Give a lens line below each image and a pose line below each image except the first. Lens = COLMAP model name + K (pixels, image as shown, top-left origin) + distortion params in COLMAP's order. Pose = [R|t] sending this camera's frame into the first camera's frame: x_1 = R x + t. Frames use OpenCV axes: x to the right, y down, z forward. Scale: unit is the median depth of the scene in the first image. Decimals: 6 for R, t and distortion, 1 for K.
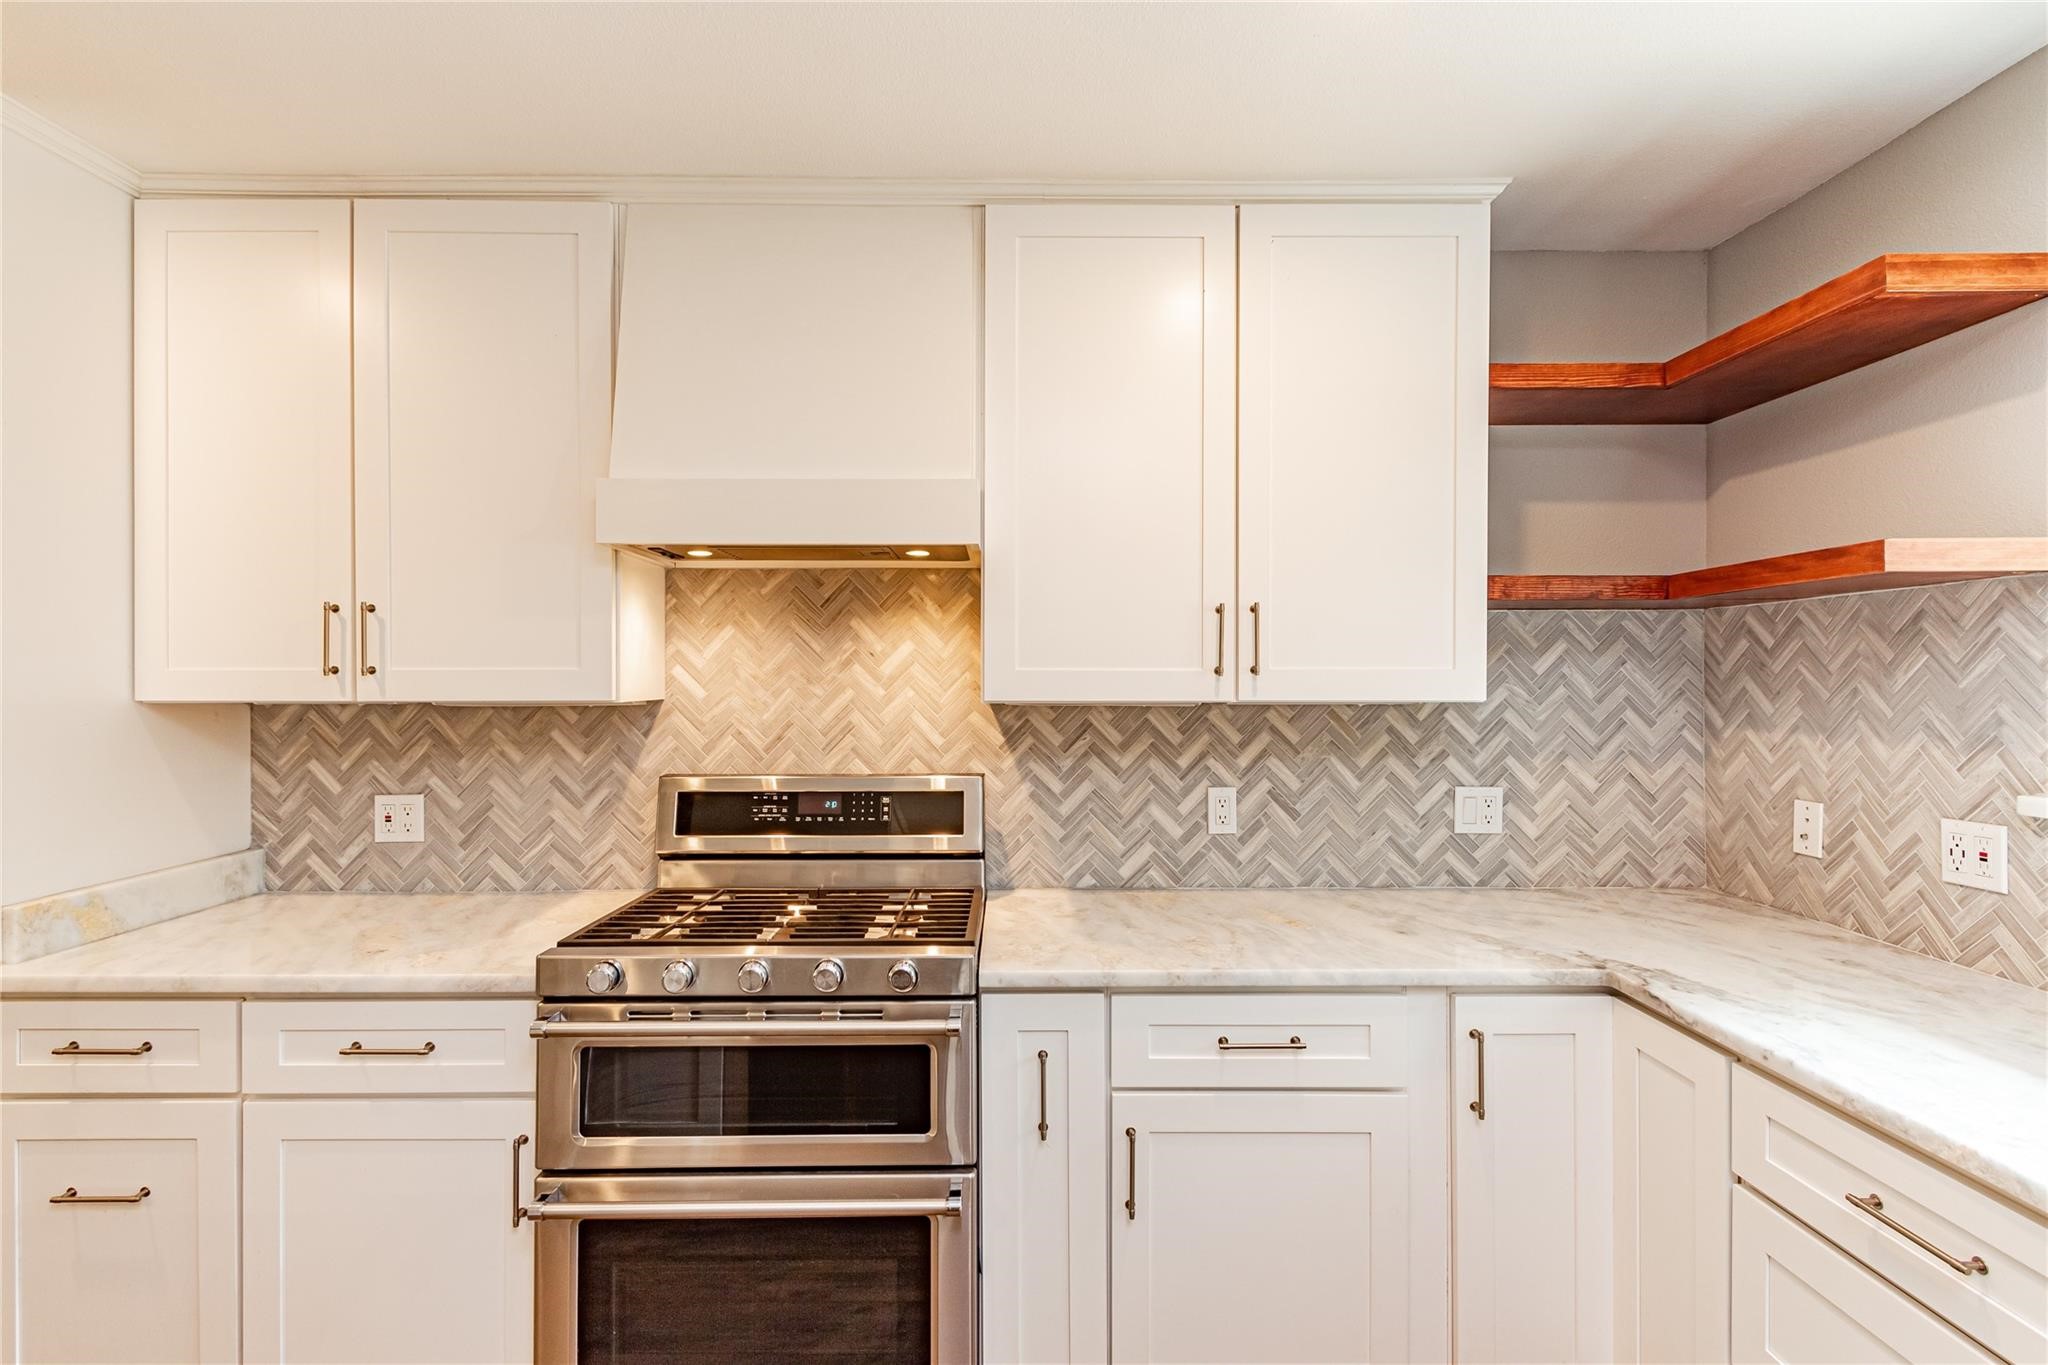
lens RADIAL K [[976.6, 0, 1024.0], [0, 976.6, 682.5], [0, 0, 1]] dist [0.003888, 0.000513]
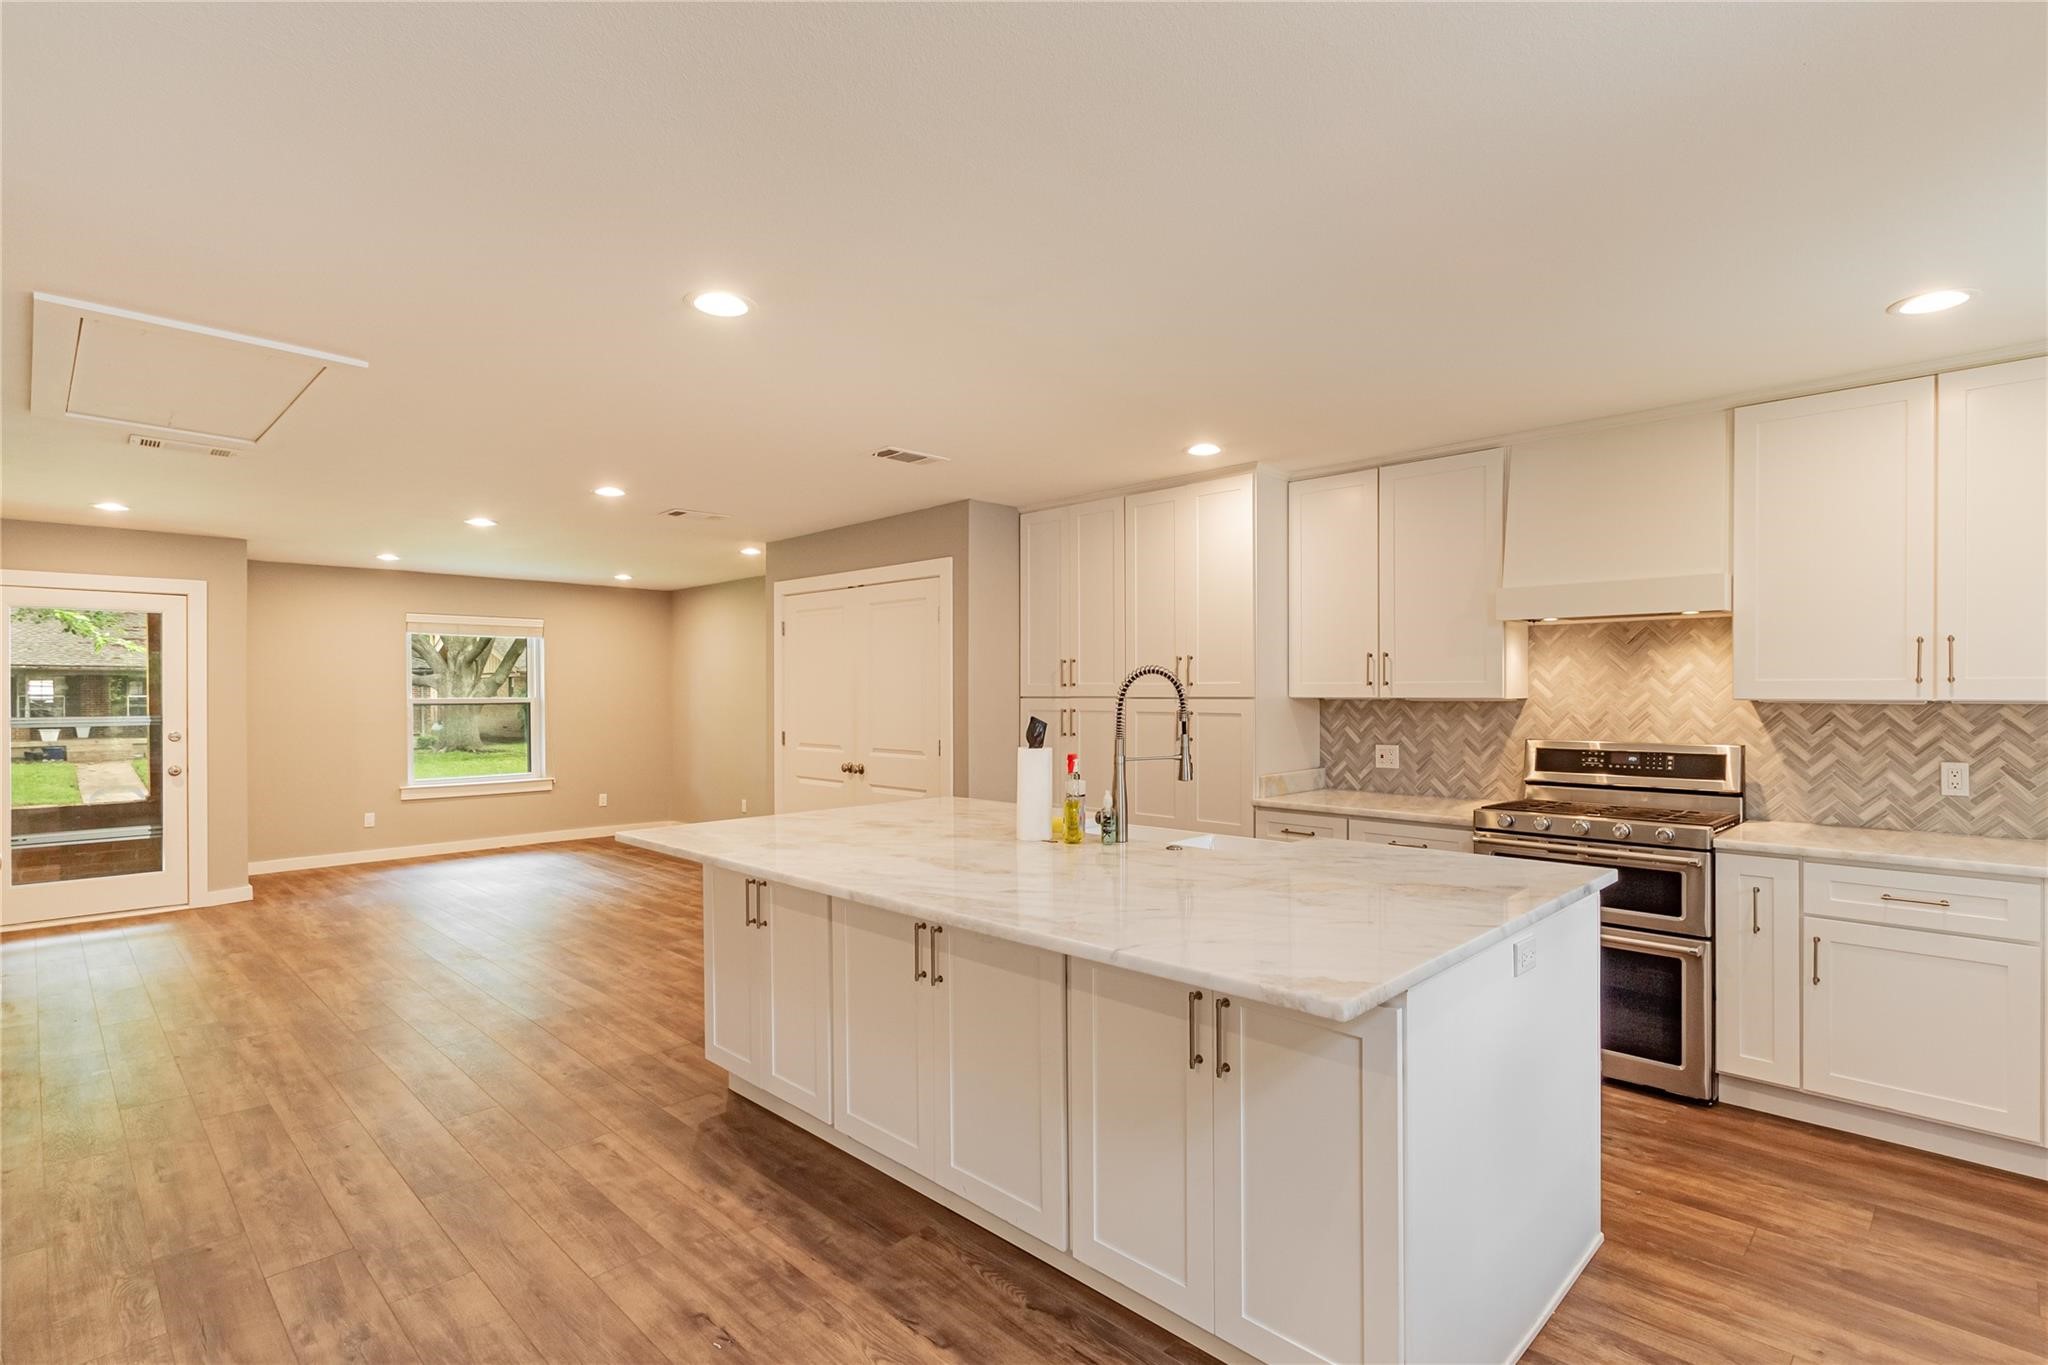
lens RADIAL K [[964.7, 0, 1025.0], [0, 964.7, 690.7], [0, 0, 1]] dist [0.024865, -0.016970]
pose [[0.697546, -0.001412, -0.716538, 0.273071], [-0.000076, 0.999998, -0.002045, 0.007373], [0.716540, 0.001481, 0.697545, -0.931979]]
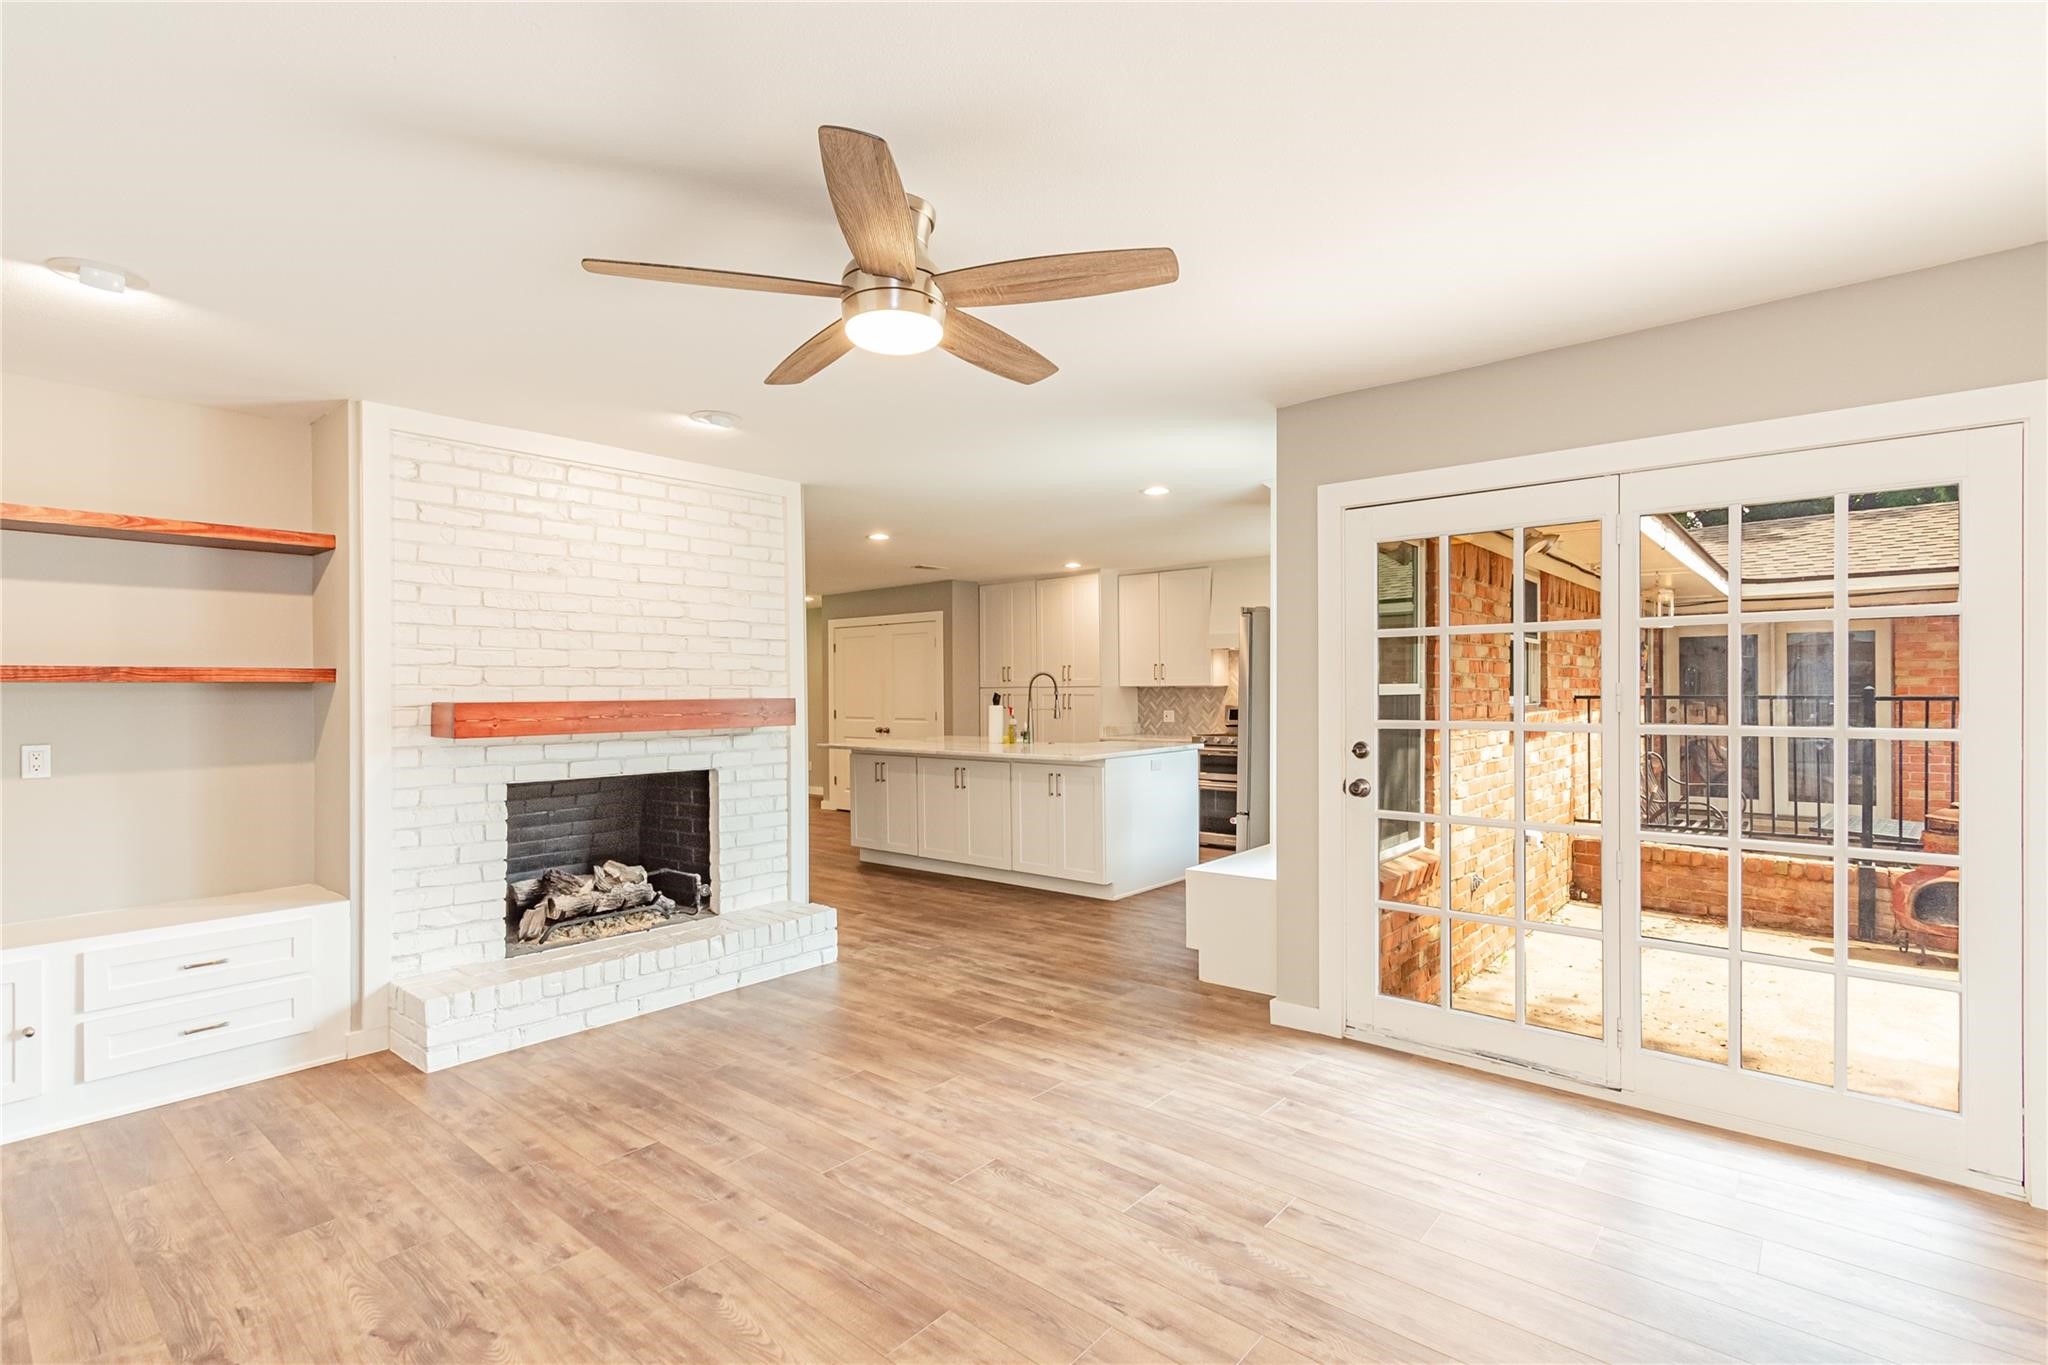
lens RADIAL K [[964.7, 0, 1025.0], [0, 964.7, 690.7], [0, 0, 1]] dist [0.024865, -0.016970]
pose [[0.749748, -0.003624, -0.661713, 1.515989], [0.004566, 0.999990, -0.000303, 0.034551], [0.661708, -0.002794, 0.749757, -2.323075]]
